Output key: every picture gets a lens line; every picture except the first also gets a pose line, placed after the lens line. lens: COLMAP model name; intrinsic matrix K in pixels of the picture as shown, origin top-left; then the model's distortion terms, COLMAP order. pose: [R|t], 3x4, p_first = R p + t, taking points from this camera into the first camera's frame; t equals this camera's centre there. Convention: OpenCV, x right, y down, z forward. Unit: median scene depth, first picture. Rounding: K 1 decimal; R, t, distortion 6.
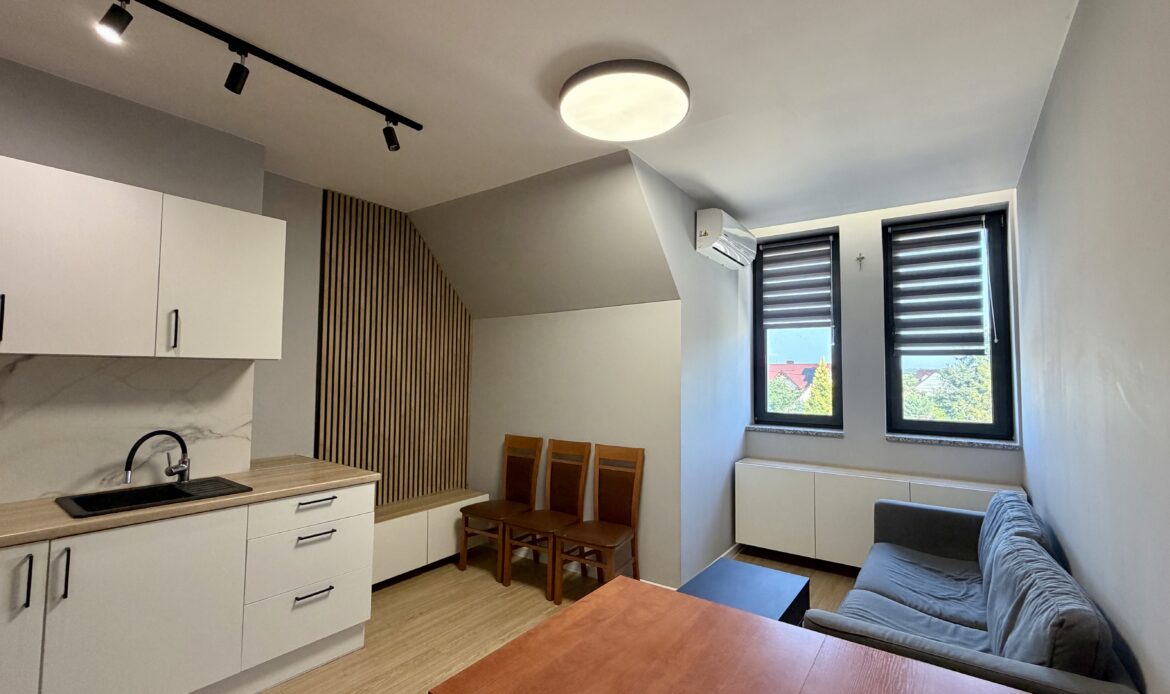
lens RADIAL K [[494.7, 0, 585.0], [0, 494.7, 347.0], [0, 0, 1]] dist [-0.001449, -0.000129]
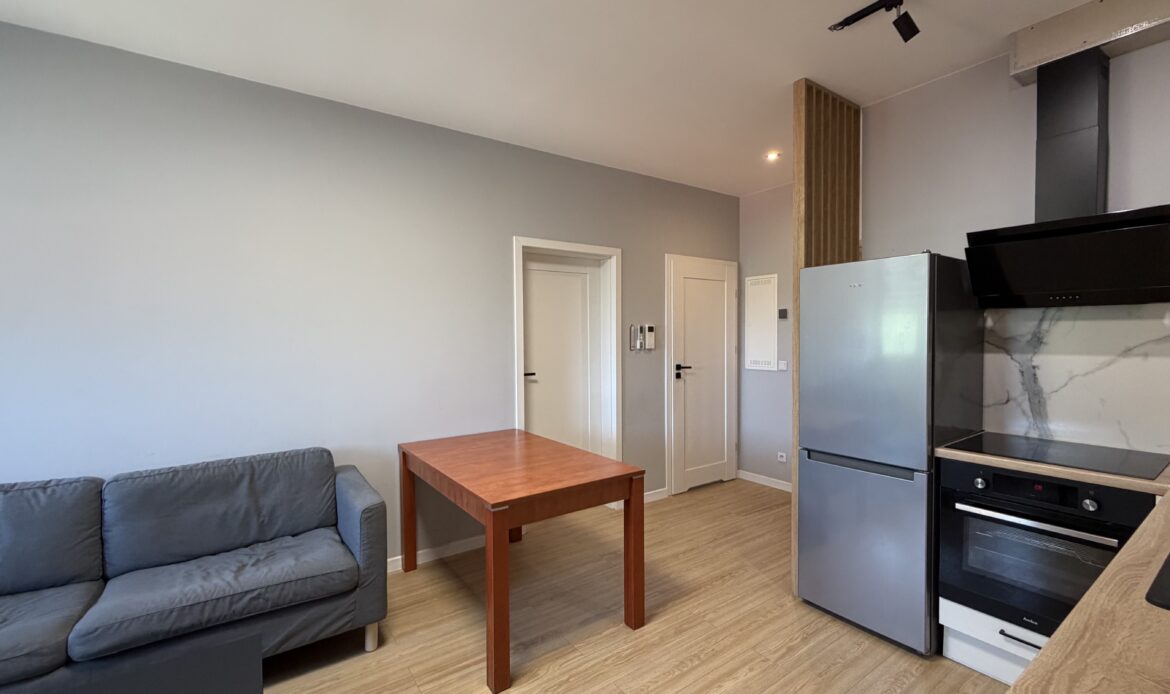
lens RADIAL K [[494.7, 0, 585.0], [0, 494.7, 347.0], [0, 0, 1]] dist [-0.001449, -0.000129]
pose [[-0.946689, -0.011278, 0.321951, -0.232645], [-0.021019, 0.999420, -0.026798, 0.066055], [-0.321462, -0.032136, -0.946377, 0.968670]]
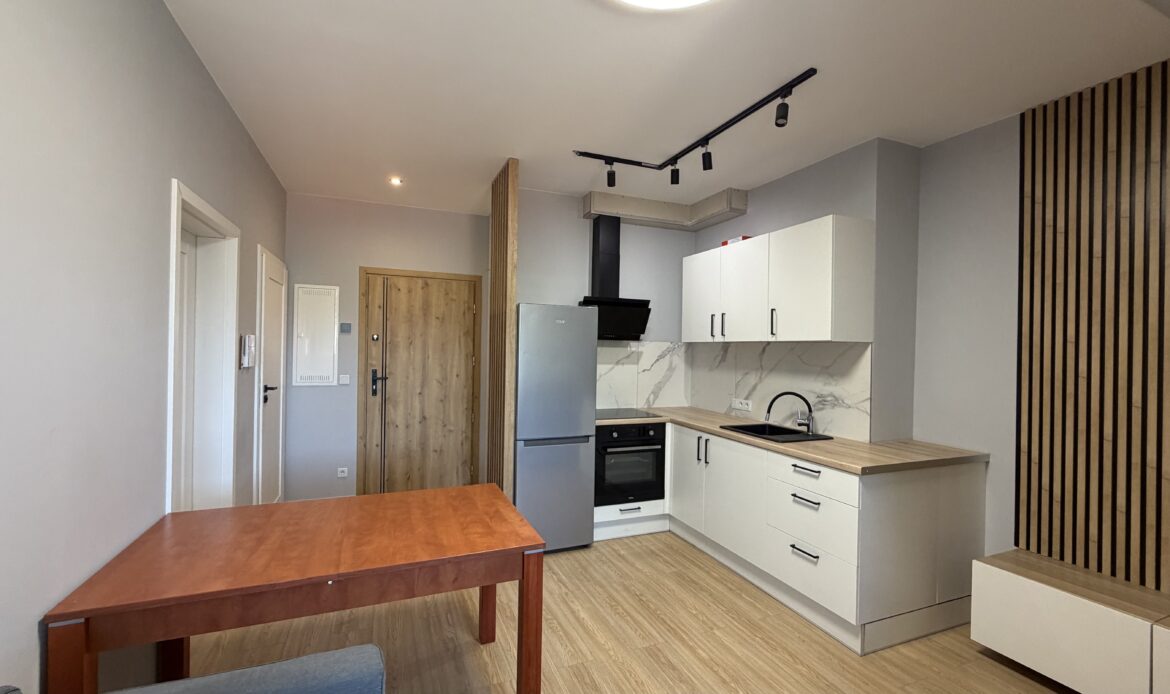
lens RADIAL K [[494.7, 0, 585.0], [0, 494.7, 347.0], [0, 0, 1]] dist [-0.001449, -0.000129]
pose [[-0.516585, -0.019125, -0.856022, 0.442614], [0.024395, 0.999016, -0.037042, 0.047997], [0.855888, -0.040018, -0.515610, 0.783417]]
